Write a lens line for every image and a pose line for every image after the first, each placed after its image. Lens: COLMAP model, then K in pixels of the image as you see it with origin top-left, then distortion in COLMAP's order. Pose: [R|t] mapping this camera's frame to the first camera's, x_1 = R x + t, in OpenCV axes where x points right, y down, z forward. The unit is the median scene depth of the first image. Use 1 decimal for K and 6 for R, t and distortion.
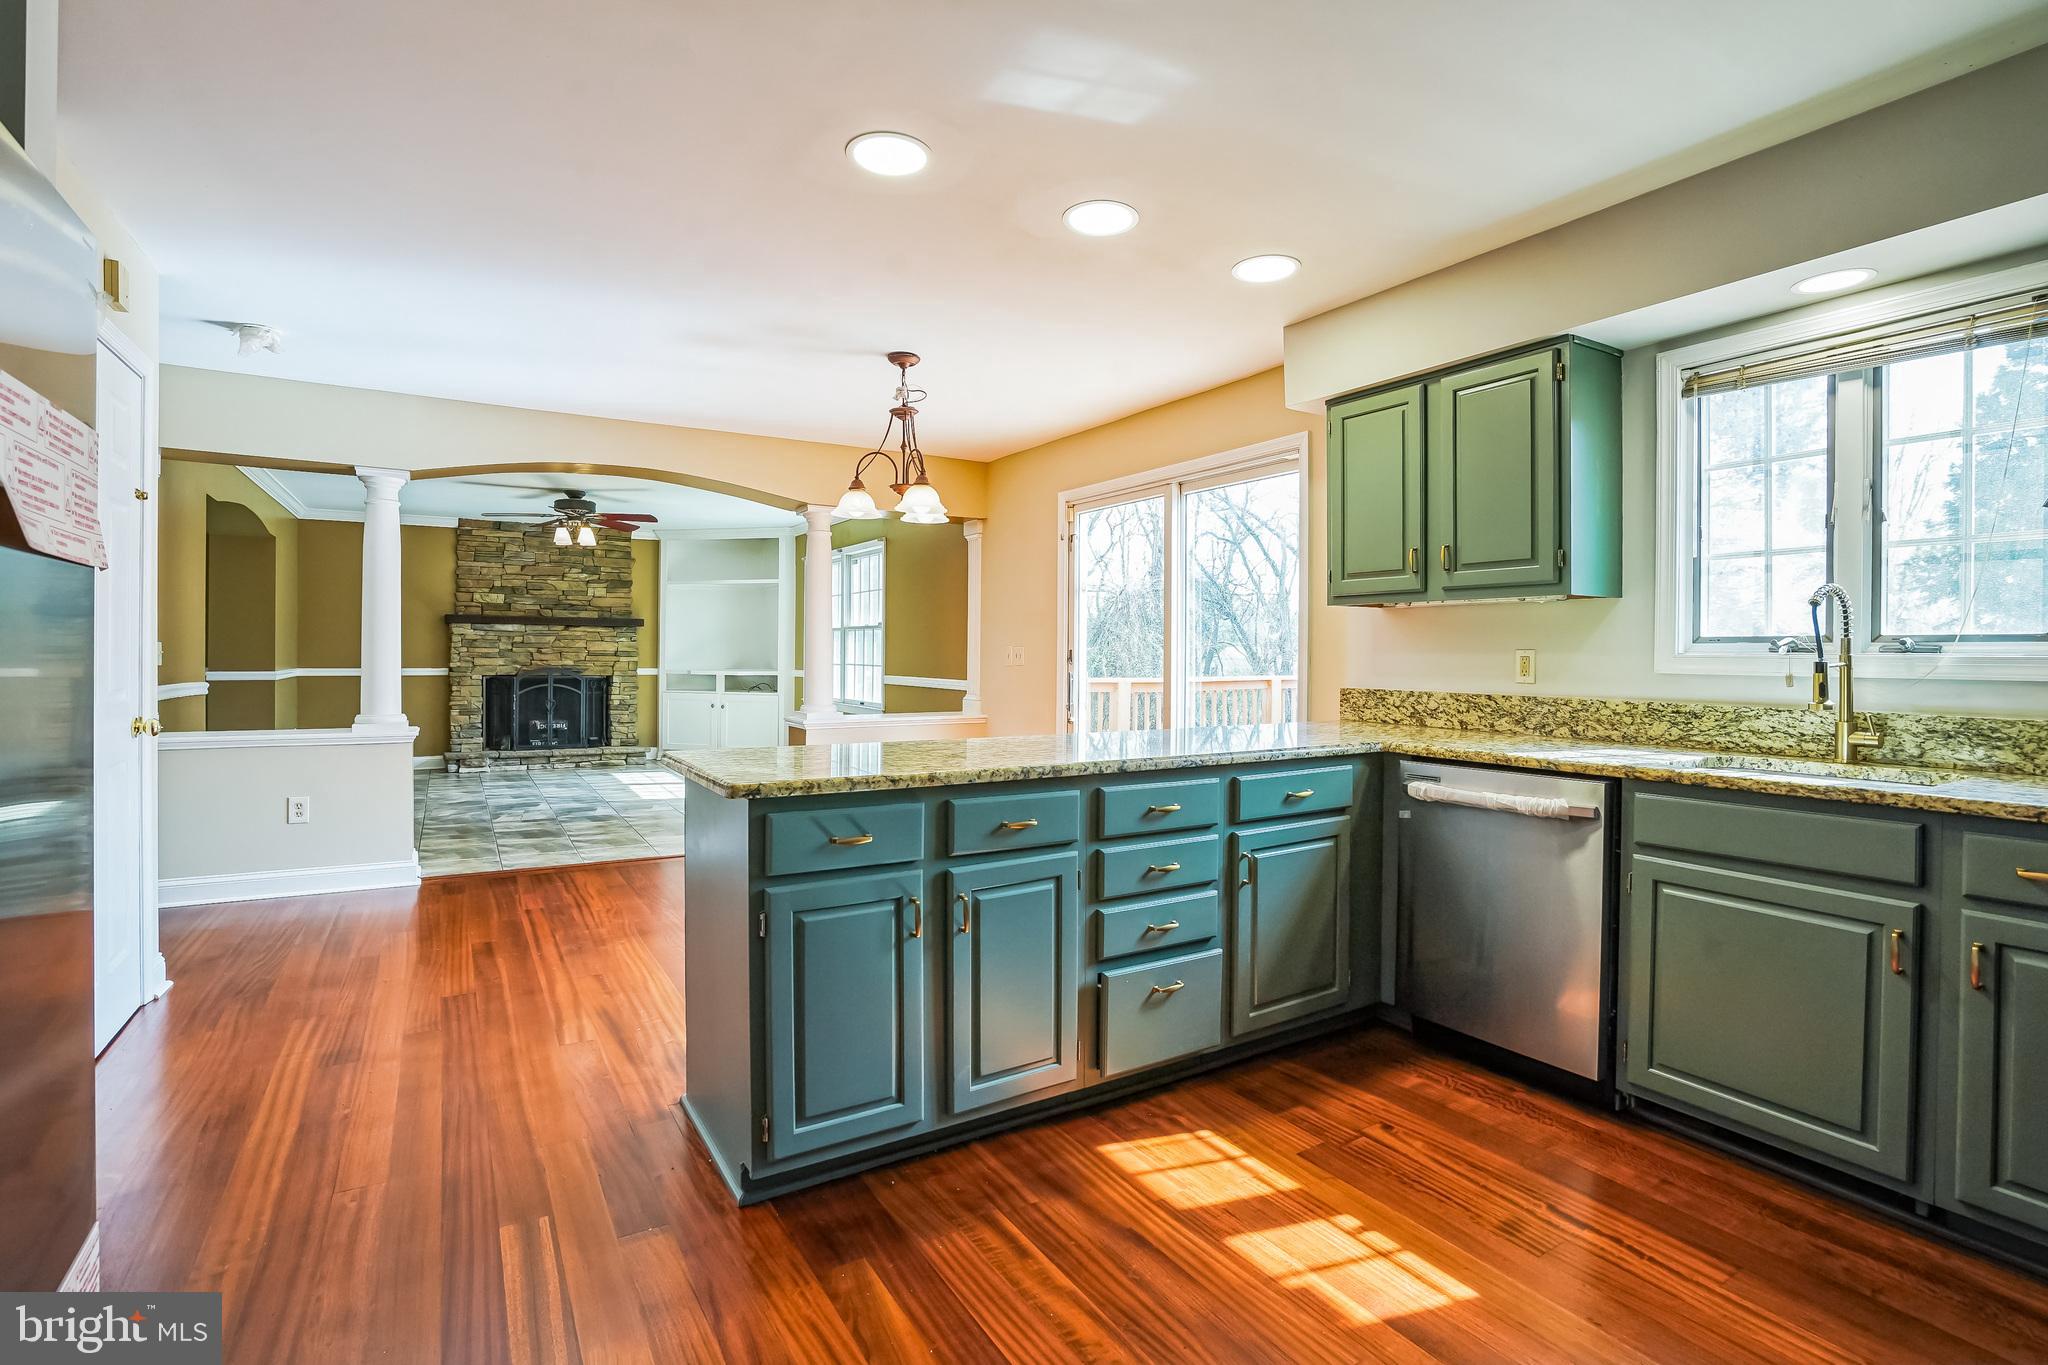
lens RADIAL K [[959.9, 0, 1019.3], [0, 959.9, 671.6], [0, 0, 1]] dist [-0.064556, 0.029994]
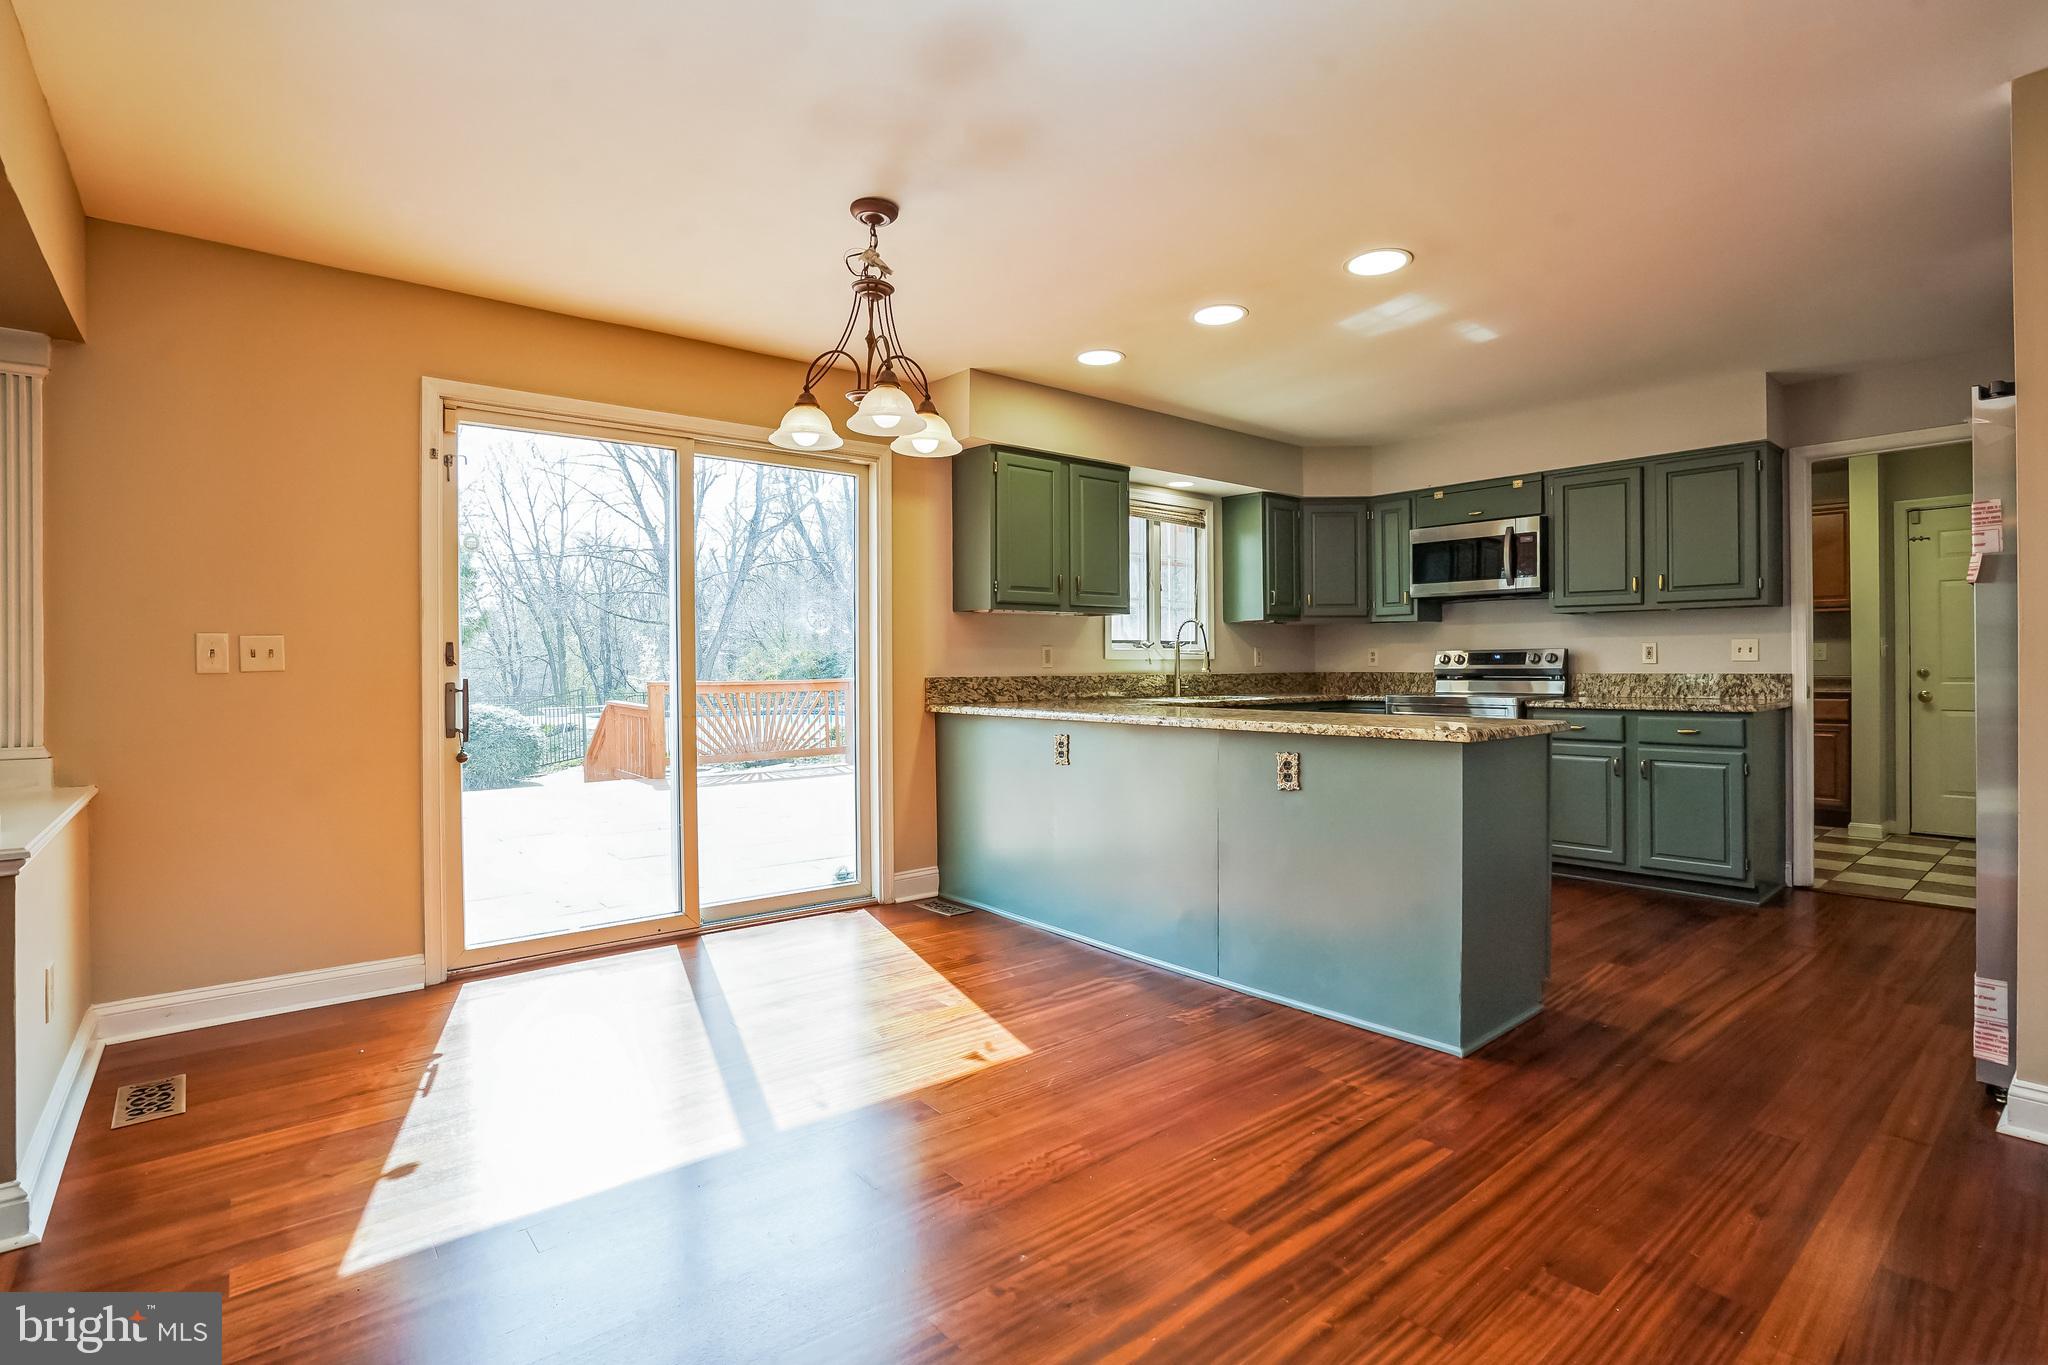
lens RADIAL K [[970.4, 0, 1025.5], [0, 970.4, 667.7], [0, 0, 1]] dist [-0.069263, 0.030575]
pose [[-0.142068, -0.010497, 0.989801, -1.209585], [0.024790, 0.999592, 0.014159, -0.012825], [-0.989547, 0.026549, -0.141749, 1.475171]]
